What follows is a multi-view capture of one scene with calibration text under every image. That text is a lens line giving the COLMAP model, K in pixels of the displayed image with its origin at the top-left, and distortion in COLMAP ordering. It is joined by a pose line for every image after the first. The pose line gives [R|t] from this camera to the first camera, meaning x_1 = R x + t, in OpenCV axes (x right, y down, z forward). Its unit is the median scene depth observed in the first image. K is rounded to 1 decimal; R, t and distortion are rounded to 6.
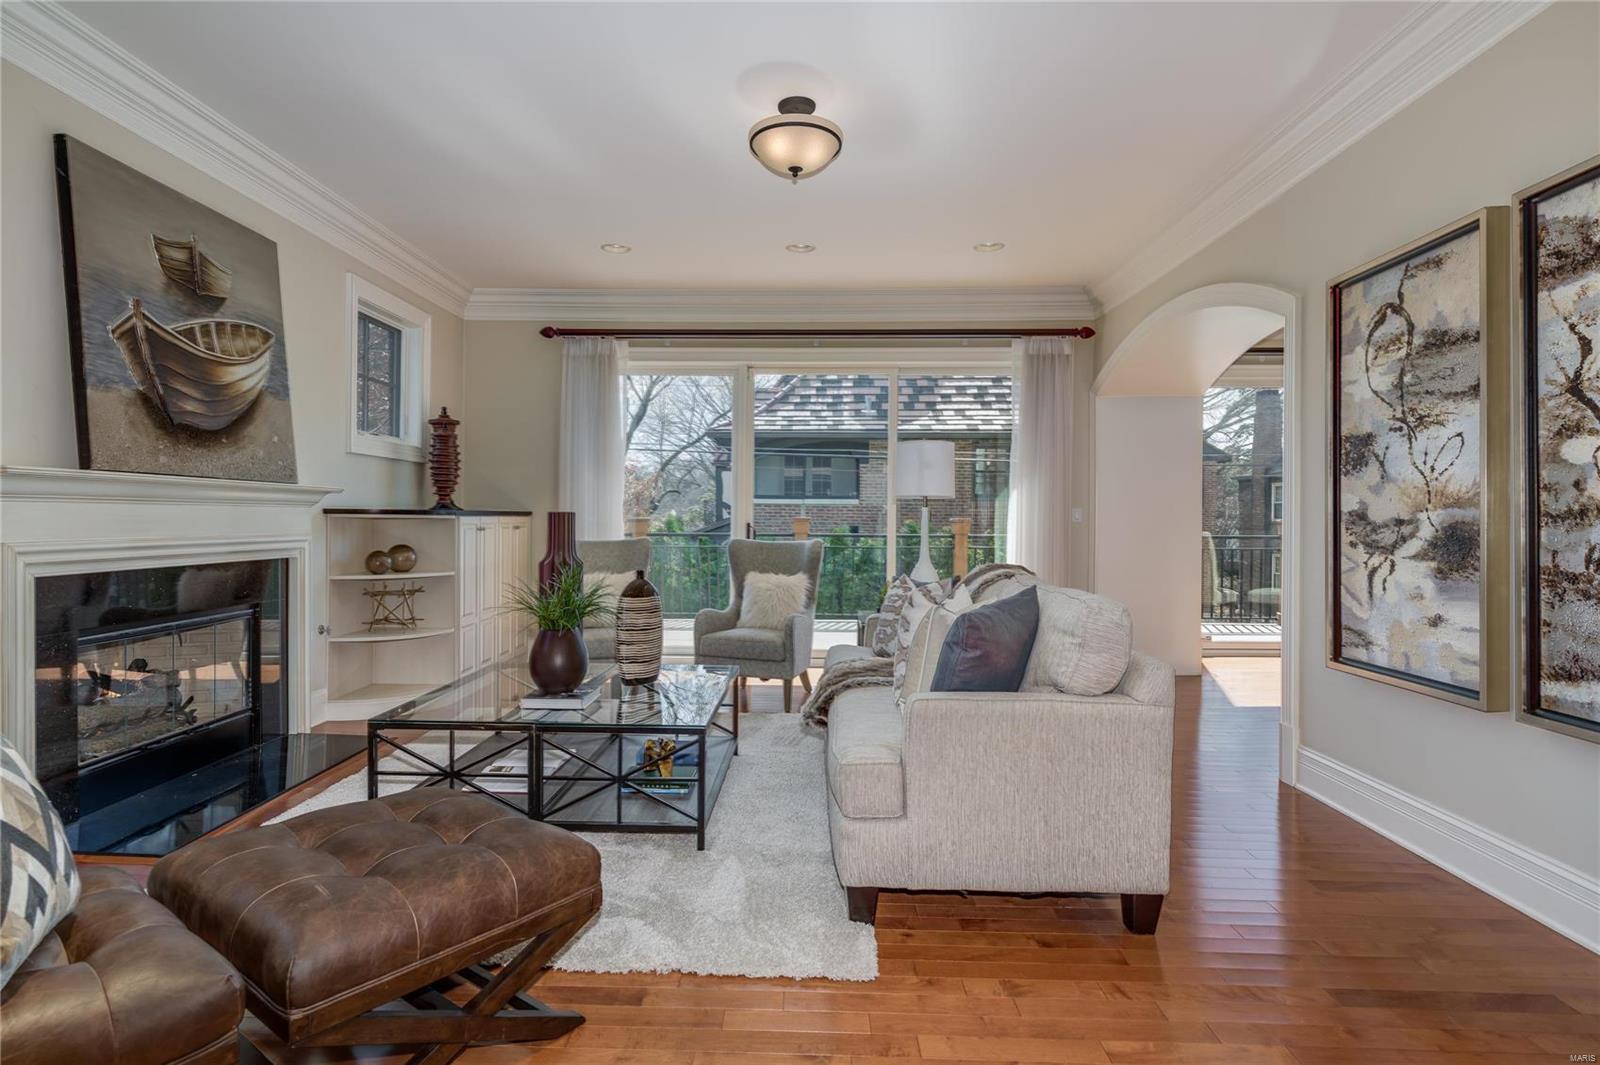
lens RADIAL K [[863.6, 0, 796.4], [0, 863.6, 523.5], [0, 0, 1]] dist [-0.001602, -0.002166]
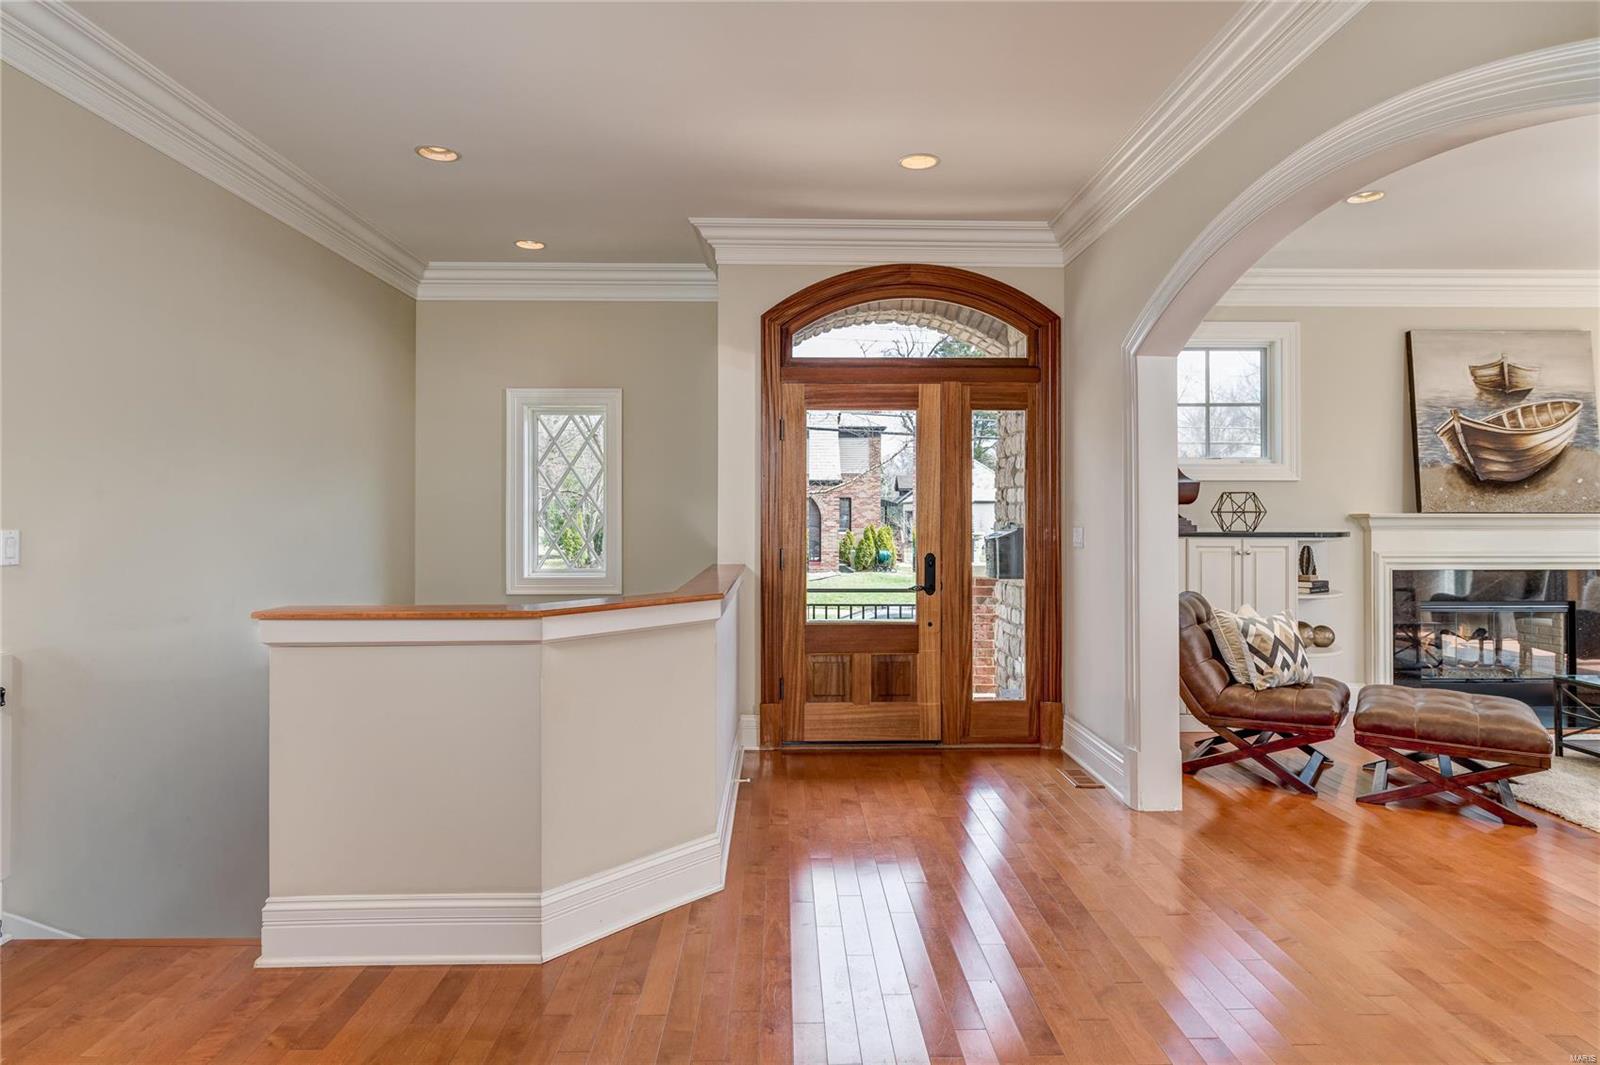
lens RADIAL K [[883.4, 0, 802.7], [0, 883.4, 517.0], [0, 0, 1]] dist [-0.003894, -0.000758]
pose [[0.064858, -0.007008, -0.997870, 0.743236], [-0.006099, 0.999954, -0.007419, -0.024601], [0.997876, 0.006568, 0.064812, -0.327857]]
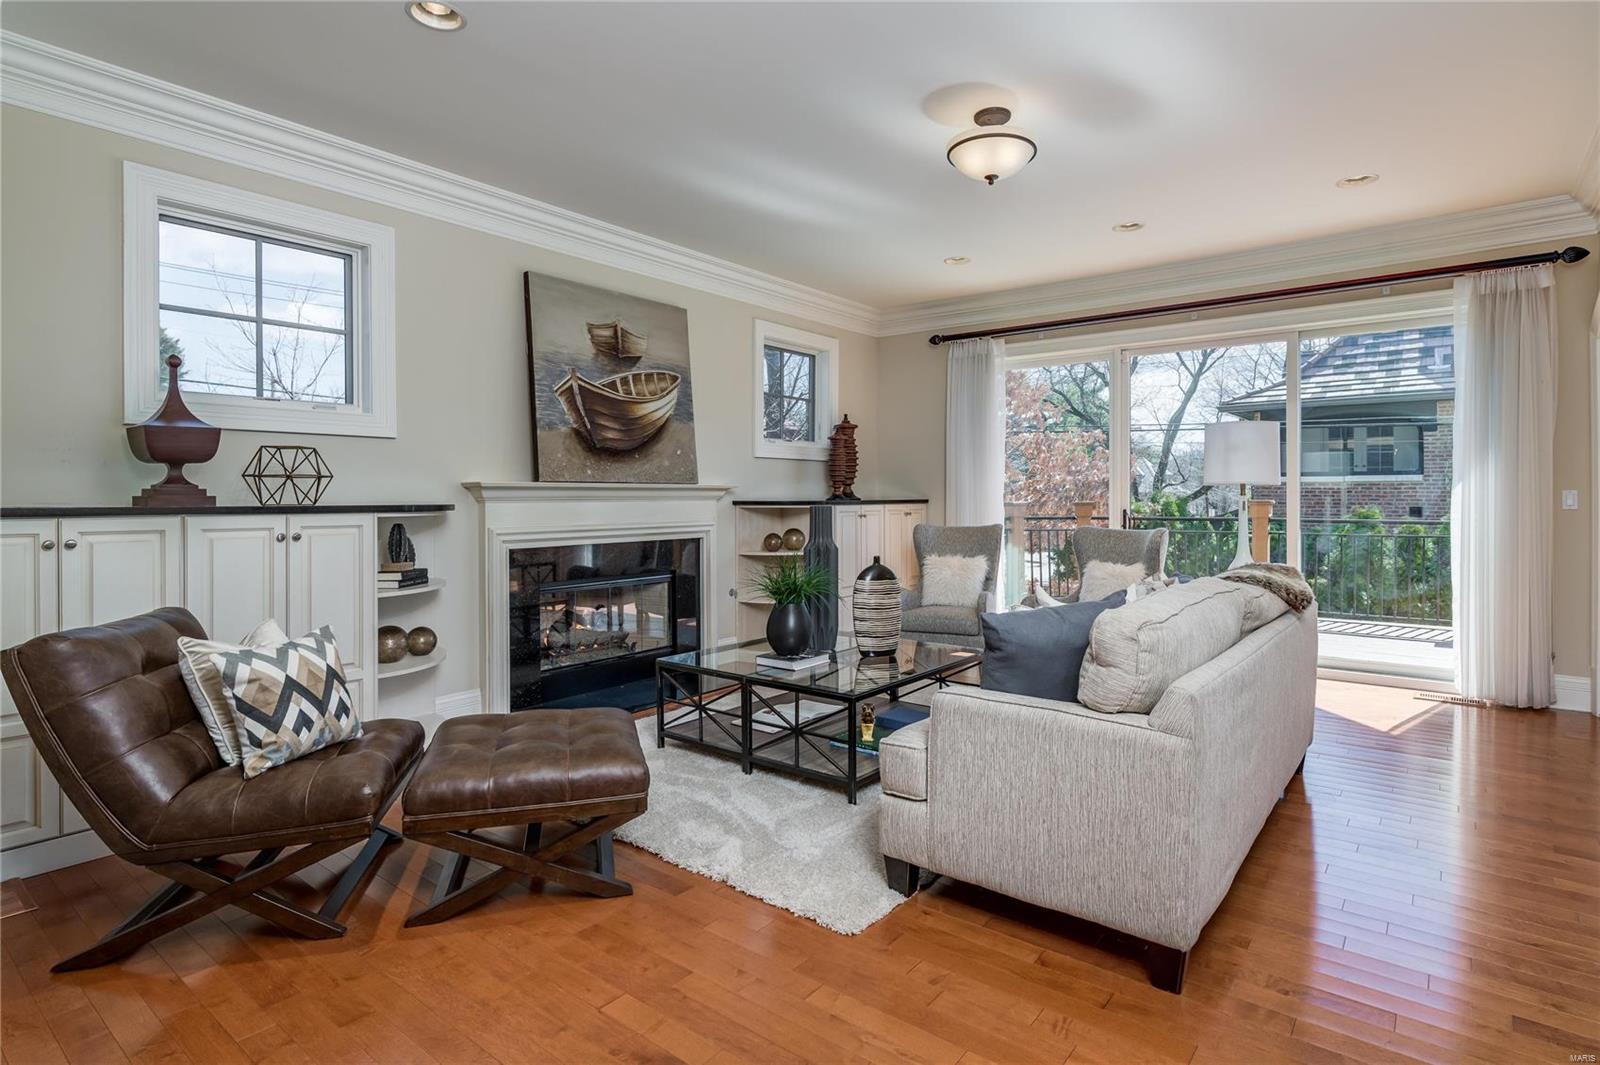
lens RADIAL K [[826.8, 0, 807.1], [0, 826.8, 501.0], [0, 0, 1]] dist [0.001397, -0.000268]
pose [[0.805882, -0.005688, -0.592049, 0.368008], [0.004579, 0.999984, -0.003375, -0.015411], [0.592058, 0.000009, 0.805895, 0.057839]]
